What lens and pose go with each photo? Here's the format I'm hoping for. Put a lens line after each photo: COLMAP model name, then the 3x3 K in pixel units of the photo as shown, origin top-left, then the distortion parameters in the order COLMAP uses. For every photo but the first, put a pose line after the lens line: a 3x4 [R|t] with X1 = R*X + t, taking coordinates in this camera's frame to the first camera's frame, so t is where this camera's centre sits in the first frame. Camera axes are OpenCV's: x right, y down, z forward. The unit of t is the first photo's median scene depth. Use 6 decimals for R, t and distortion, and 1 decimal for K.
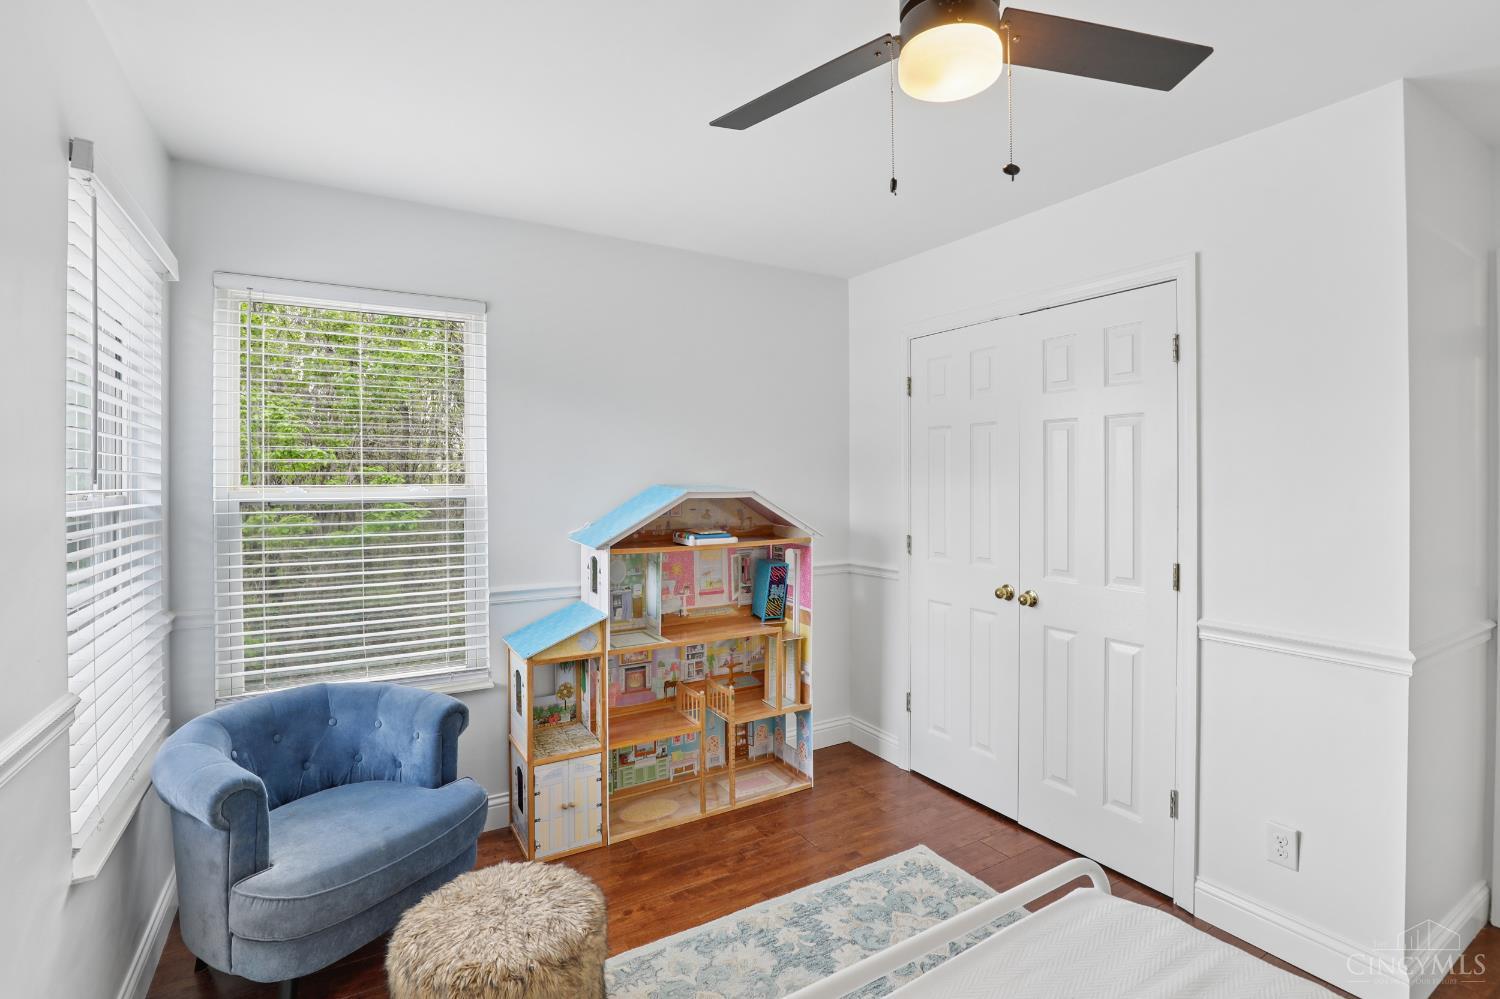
lens RADIAL K [[693.5, 0, 750.8], [0, 693.5, 482.0], [0, 0, 1]] dist [-0.040968, 0.009105]
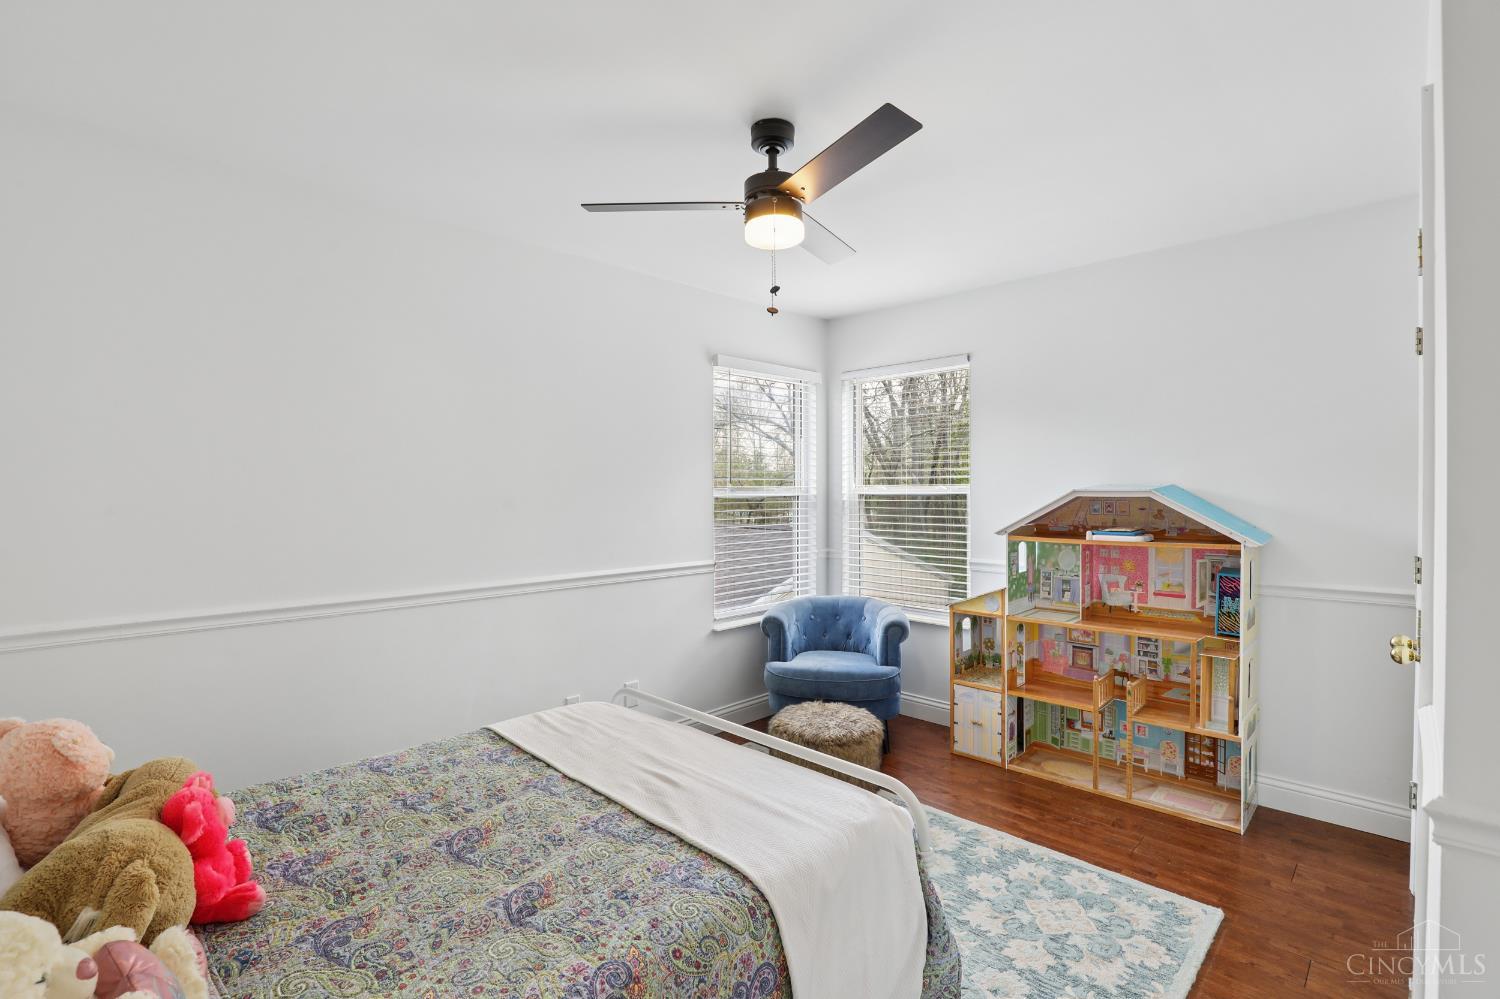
lens RADIAL K [[689.1, 0, 749.0], [0, 689.1, 487.8], [0, 0, 1]] dist [-0.031452, 0.000139]
pose [[0.247491, 0.003946, -0.968882, 0.802417], [0.001269, 0.999990, 0.004396, 0.002981], [0.968889, -0.002318, 0.247483, 0.203221]]
